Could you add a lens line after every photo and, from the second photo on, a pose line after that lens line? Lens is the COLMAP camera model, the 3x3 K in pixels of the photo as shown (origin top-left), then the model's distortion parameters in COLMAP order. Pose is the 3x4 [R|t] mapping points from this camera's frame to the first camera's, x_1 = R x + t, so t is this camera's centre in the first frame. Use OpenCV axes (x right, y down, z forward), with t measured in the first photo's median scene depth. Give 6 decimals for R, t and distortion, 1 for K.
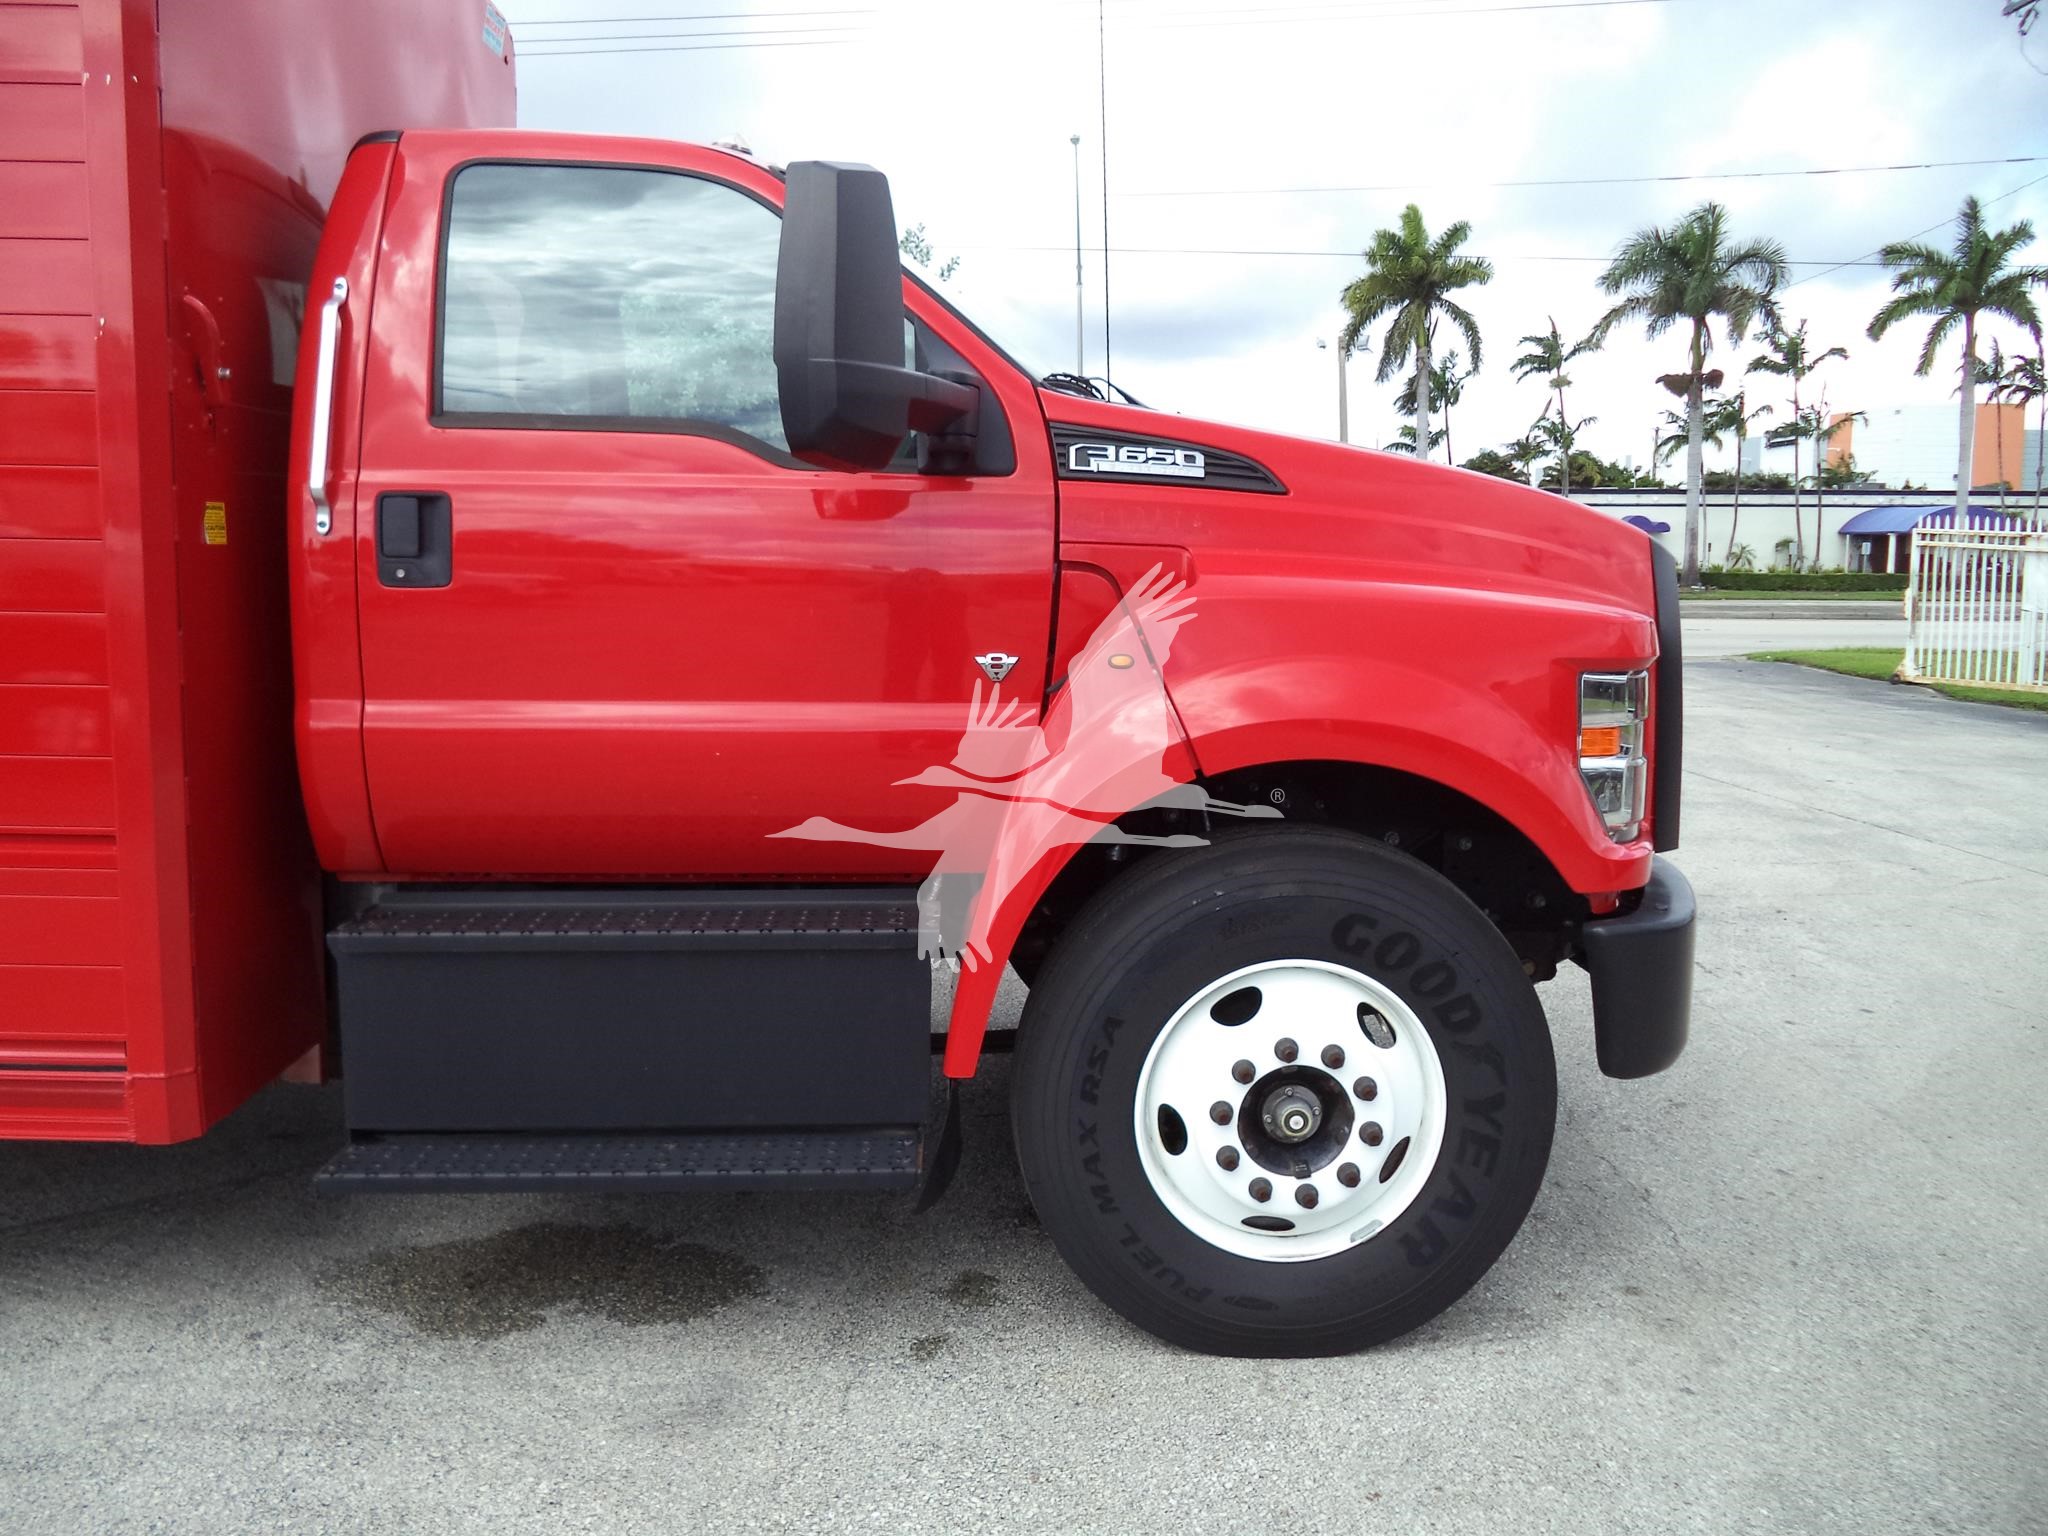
lens RADIAL K [[1658.8, 0, 1057.2], [0, 1658.8, 767.2], [0, 0, 1]] dist [-0.012589, -0.005037]
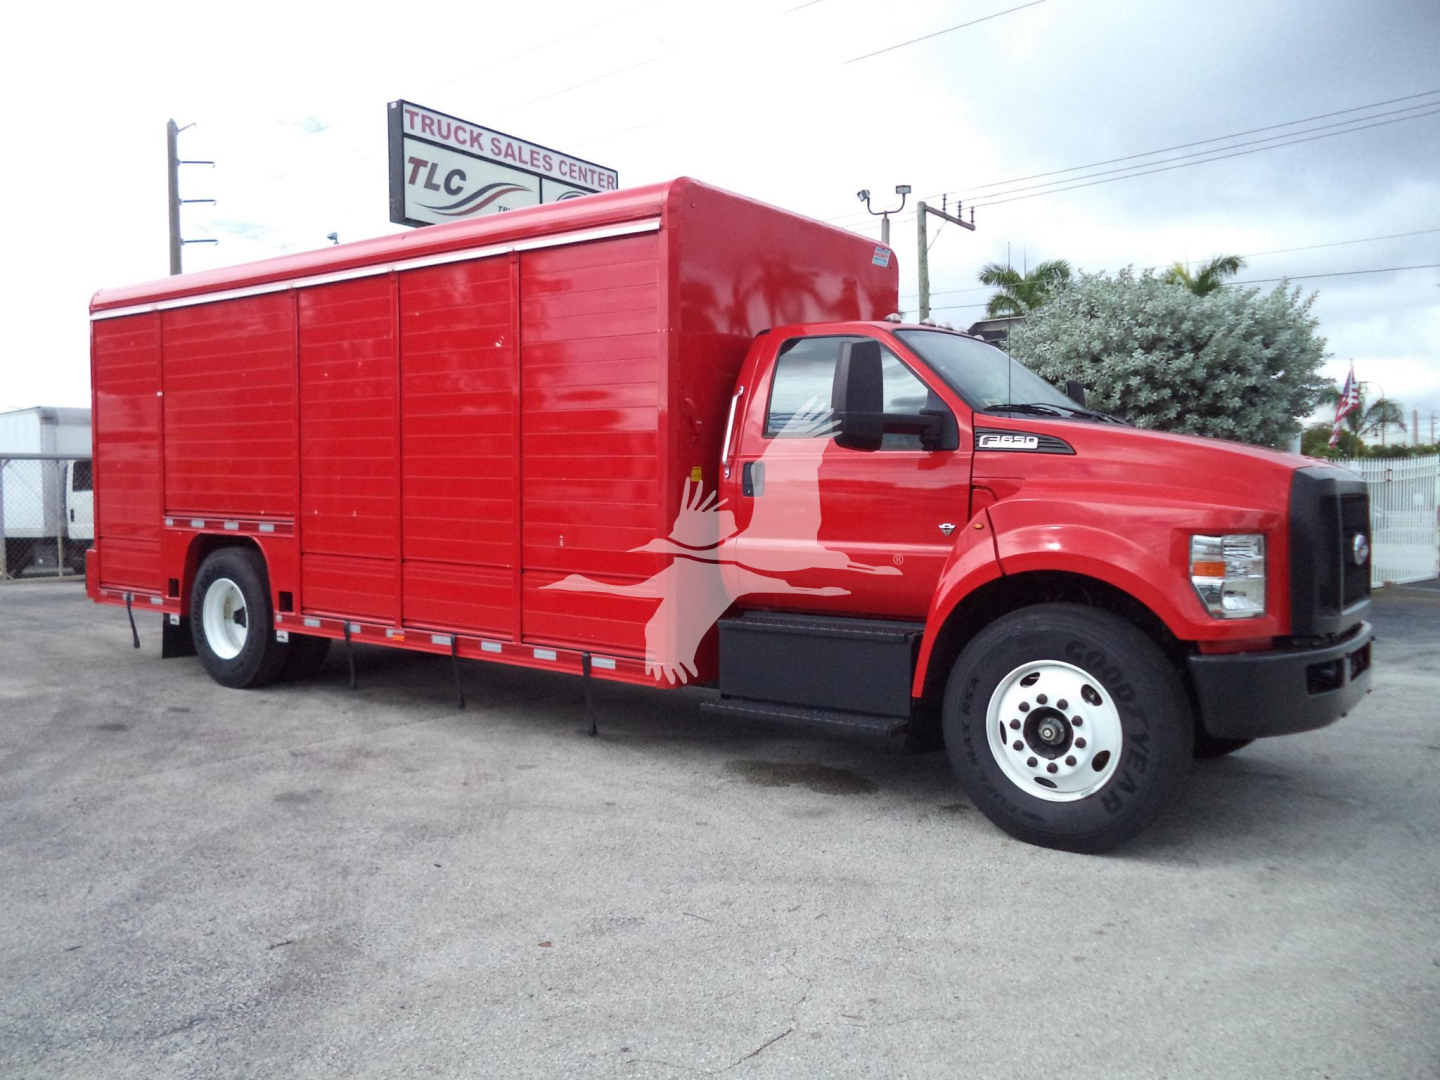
lens RADIAL K [[1185.4, 0, 720.0], [0, 1185.4, 540.0], [0, 0, 1]] dist [-0.017965, -0.014918]
pose [[0.767404, 0.017669, -0.640921, 0.746012], [-0.076955, 0.994932, -0.064713, 0.083974], [0.636529, 0.098983, 0.764874, -0.476549]]
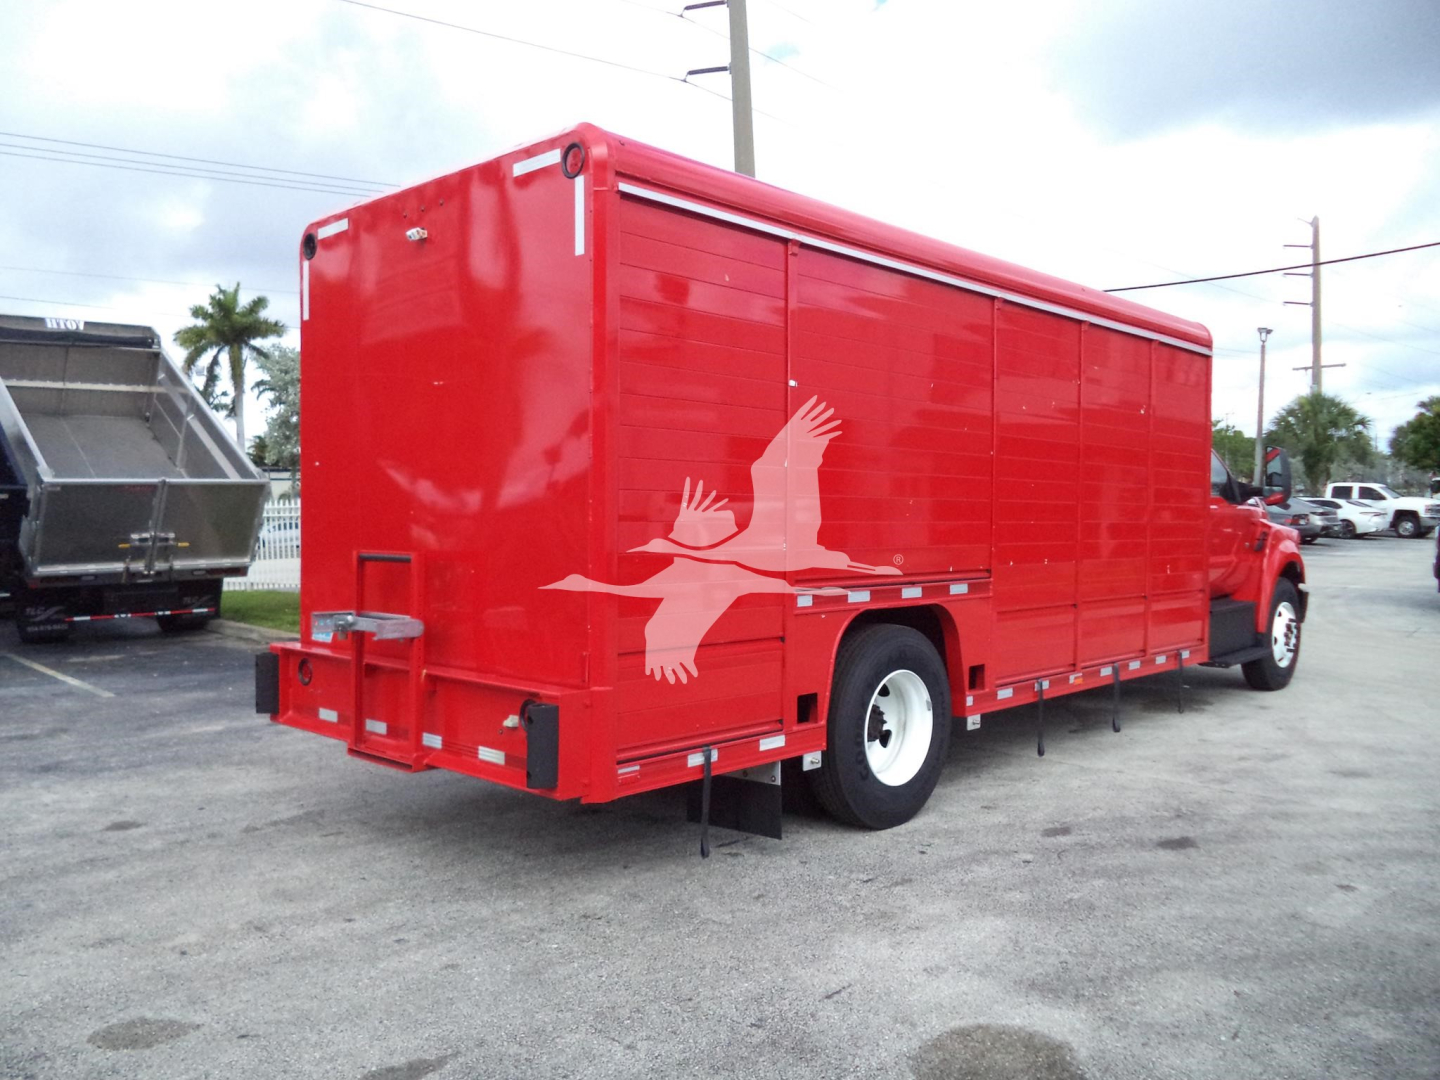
lens RADIAL K [[1185.4, 0, 720.0], [0, 1185.4, 540.0], [0, 0, 1]] dist [-0.017965, -0.014918]
pose [[0.718992, -0.035801, 0.694096, -3.104152], [0.107010, 0.992467, -0.059657, -0.032798], [-0.686731, 0.117168, 0.717406, -0.320286]]
